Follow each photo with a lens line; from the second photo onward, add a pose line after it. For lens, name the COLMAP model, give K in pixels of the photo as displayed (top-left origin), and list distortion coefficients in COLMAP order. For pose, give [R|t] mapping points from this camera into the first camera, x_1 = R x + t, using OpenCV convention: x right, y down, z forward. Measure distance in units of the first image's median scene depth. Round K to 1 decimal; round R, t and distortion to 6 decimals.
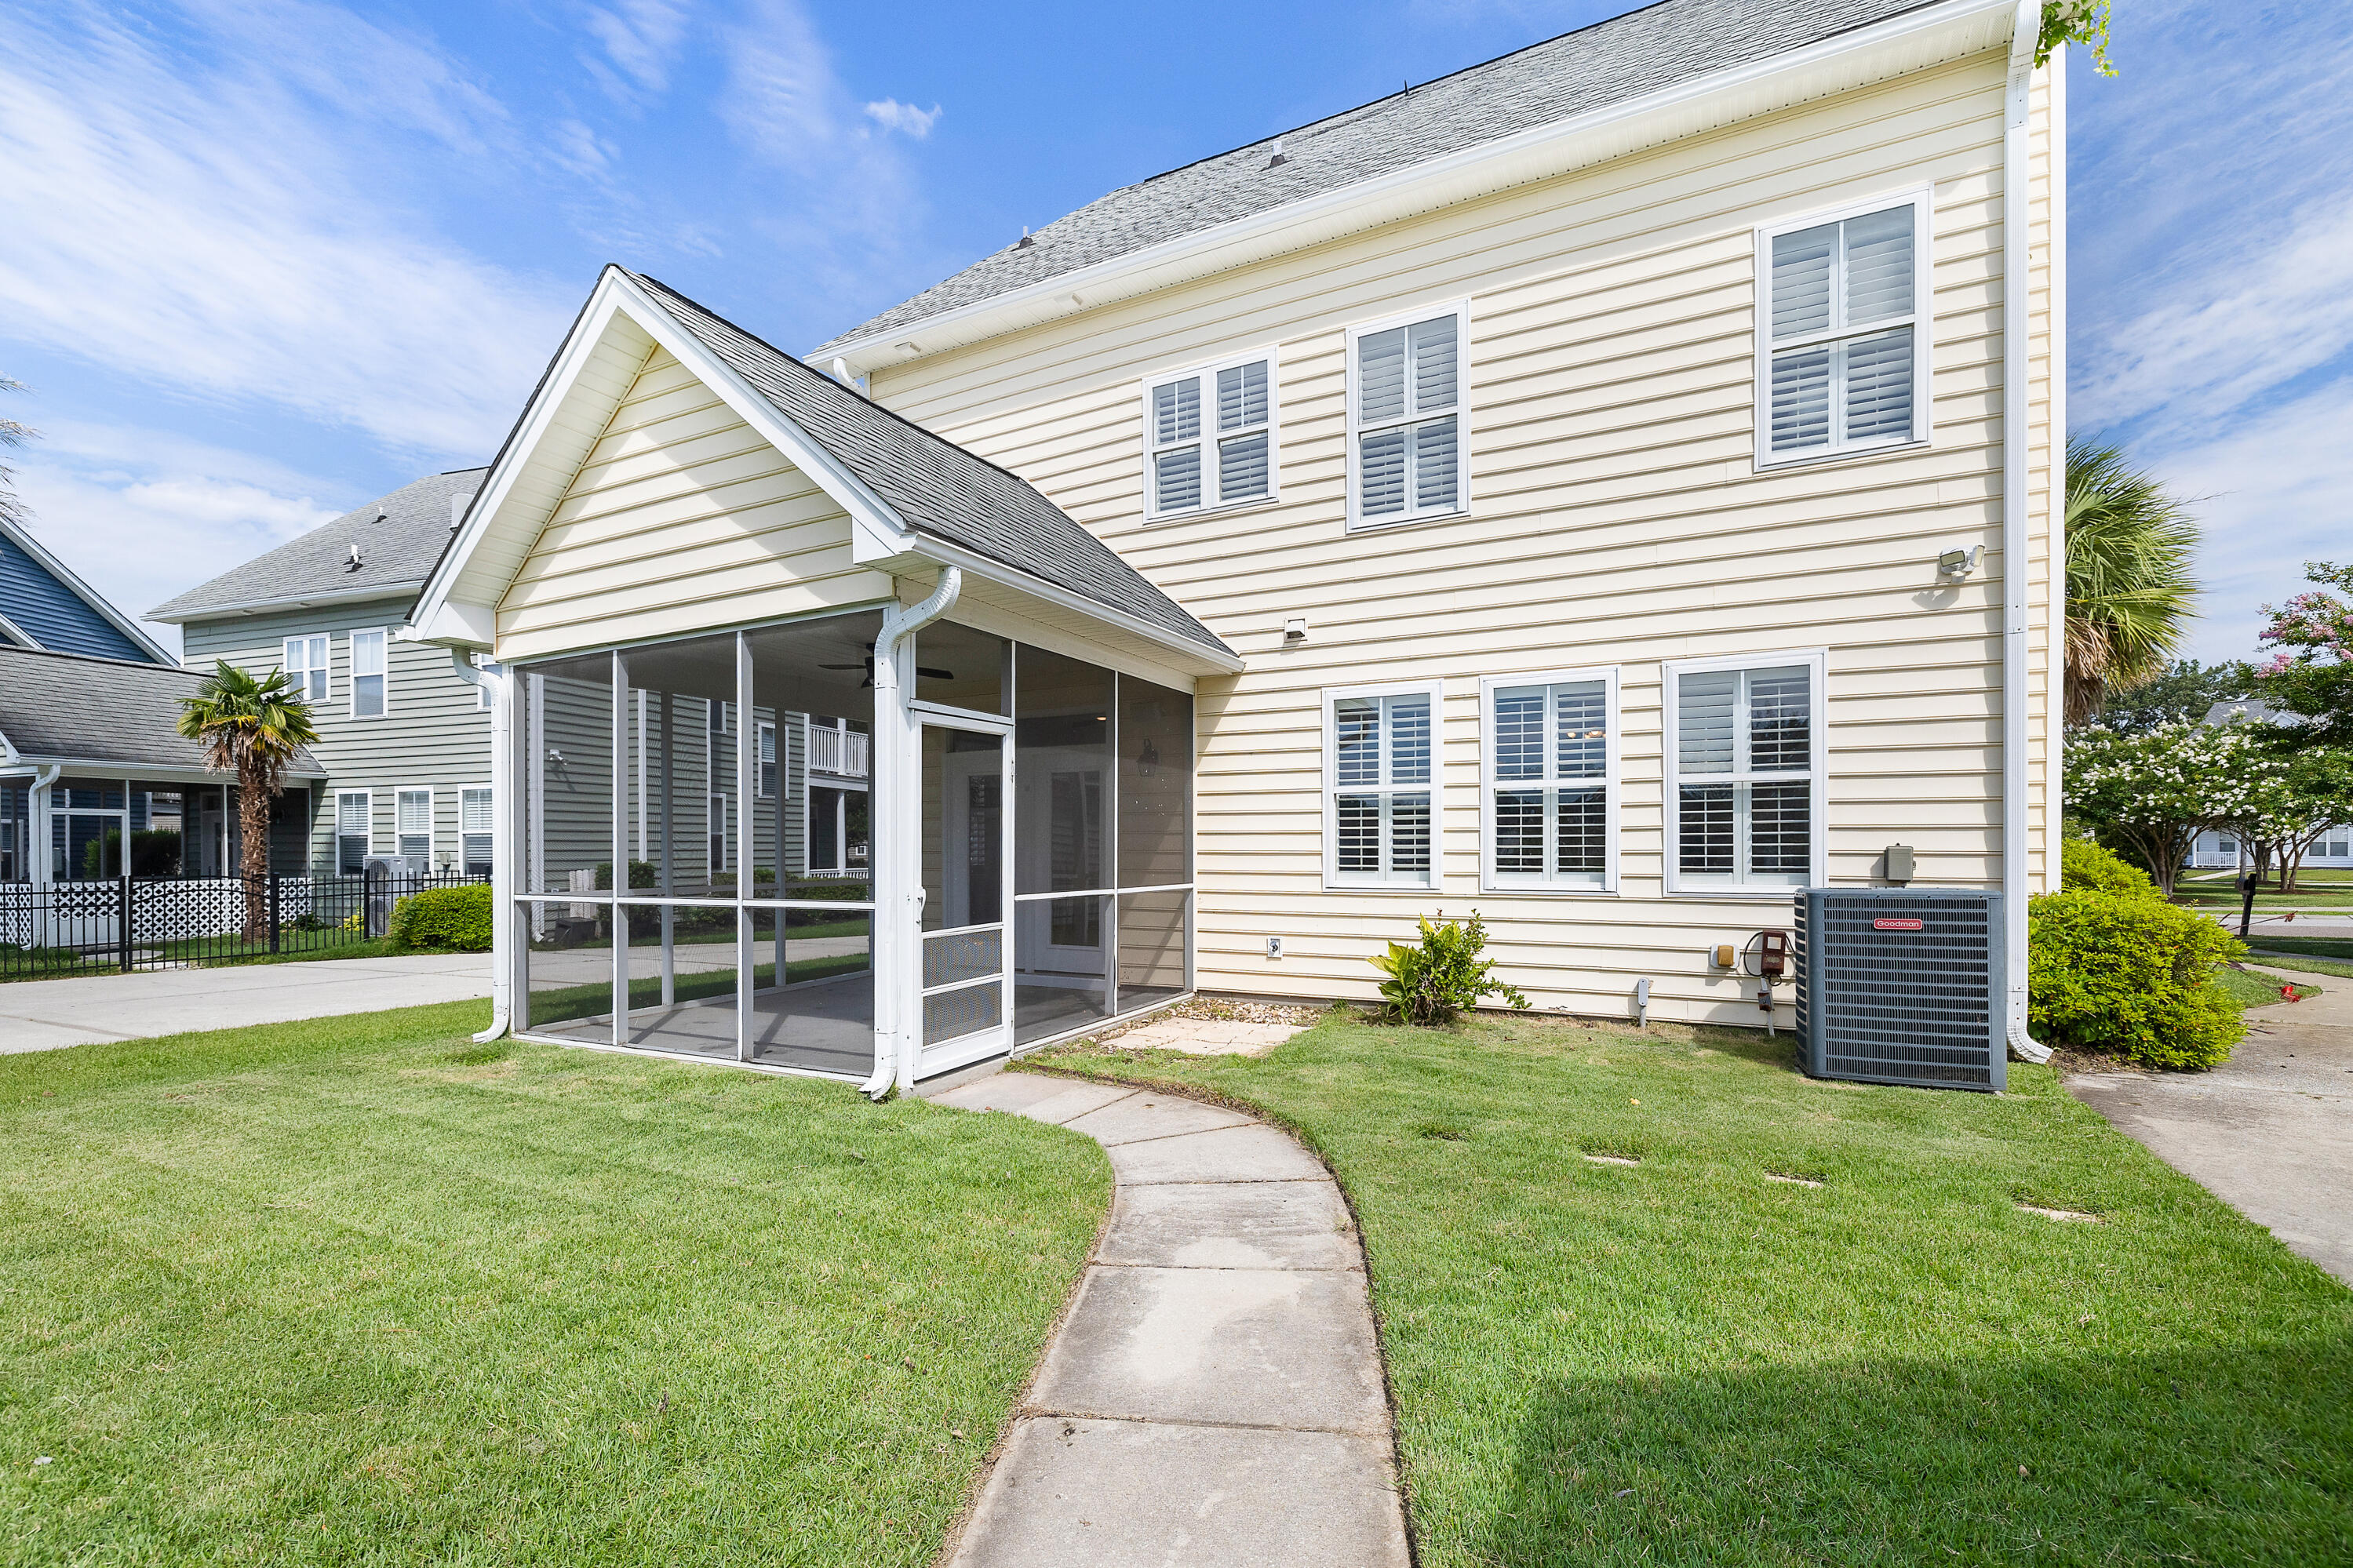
lens RADIAL K [[1005.9, 0, 1165.5], [0, 1005.9, 841.9], [0, 0, 1]] dist [-0.002330, -0.000157]
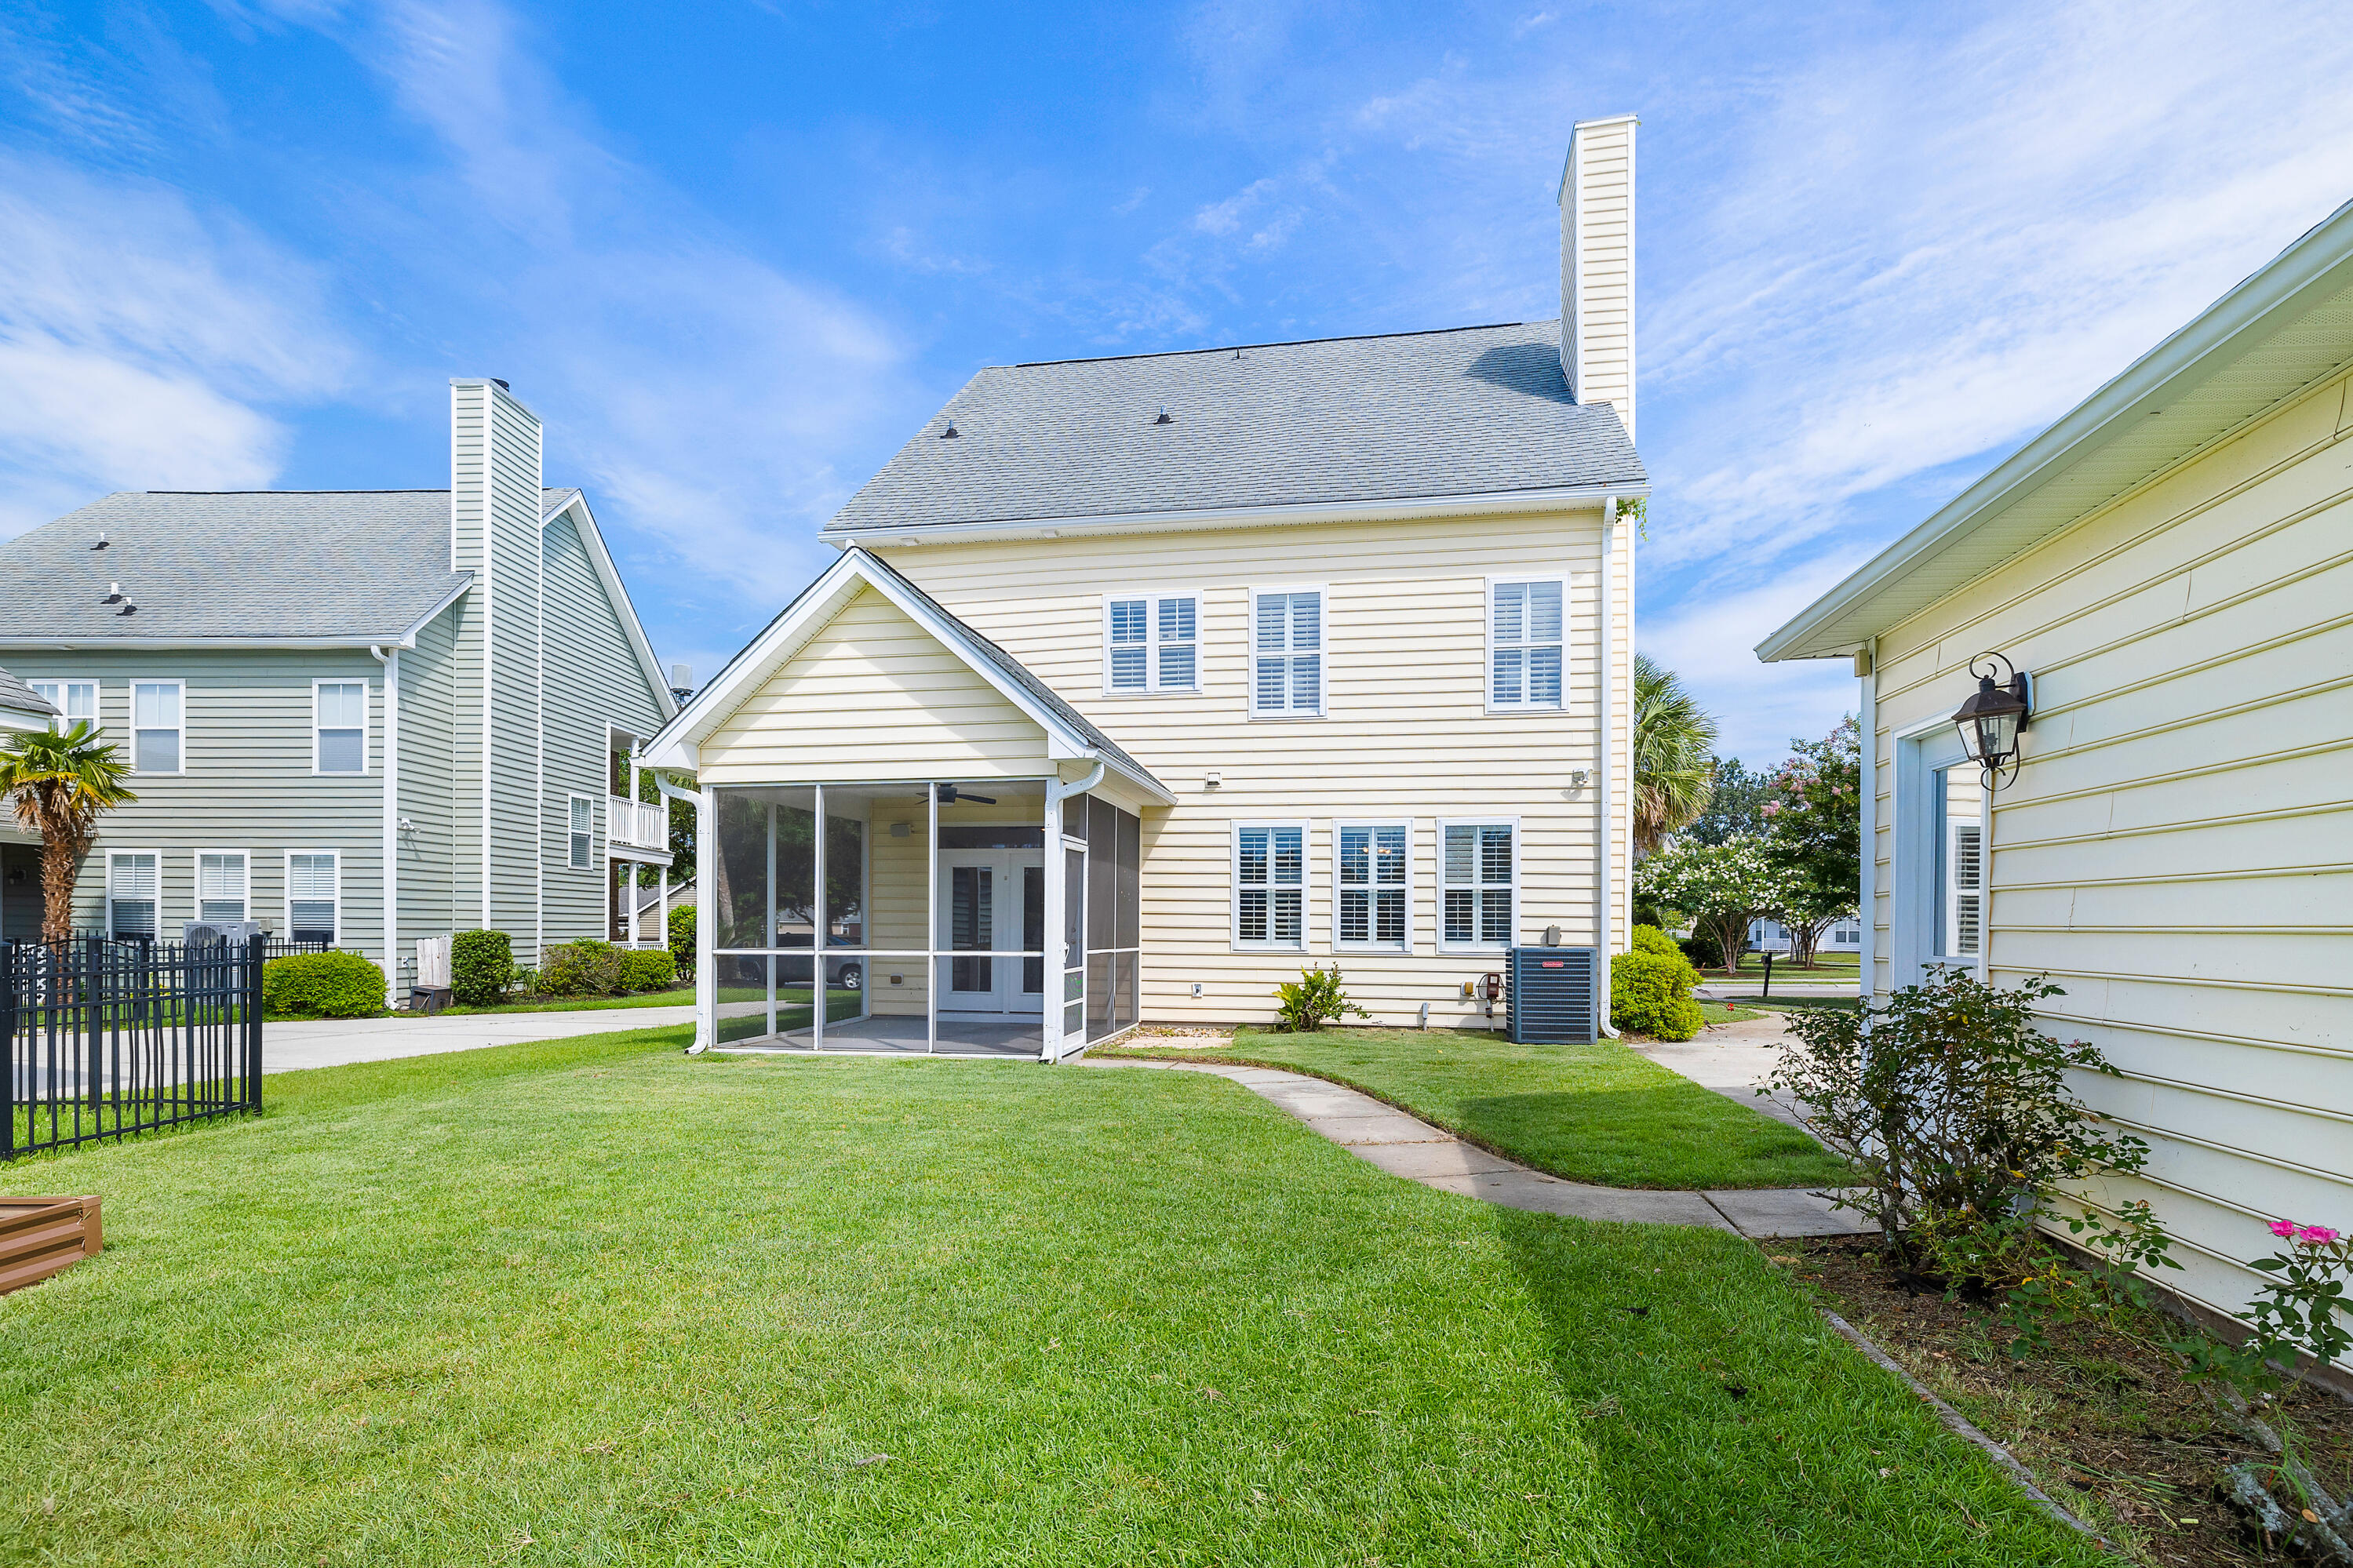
lens RADIAL K [[1086.9, 0, 1179.7], [0, 1086.9, 896.2], [0, 0, 1]] dist [-0.017551, -0.000113]
pose [[0.955887, 0.019646, 0.293076, -0.440552], [-0.013072, 0.999617, -0.024373, 0.005274], [-0.293443, 0.019467, 0.955778, -0.606419]]
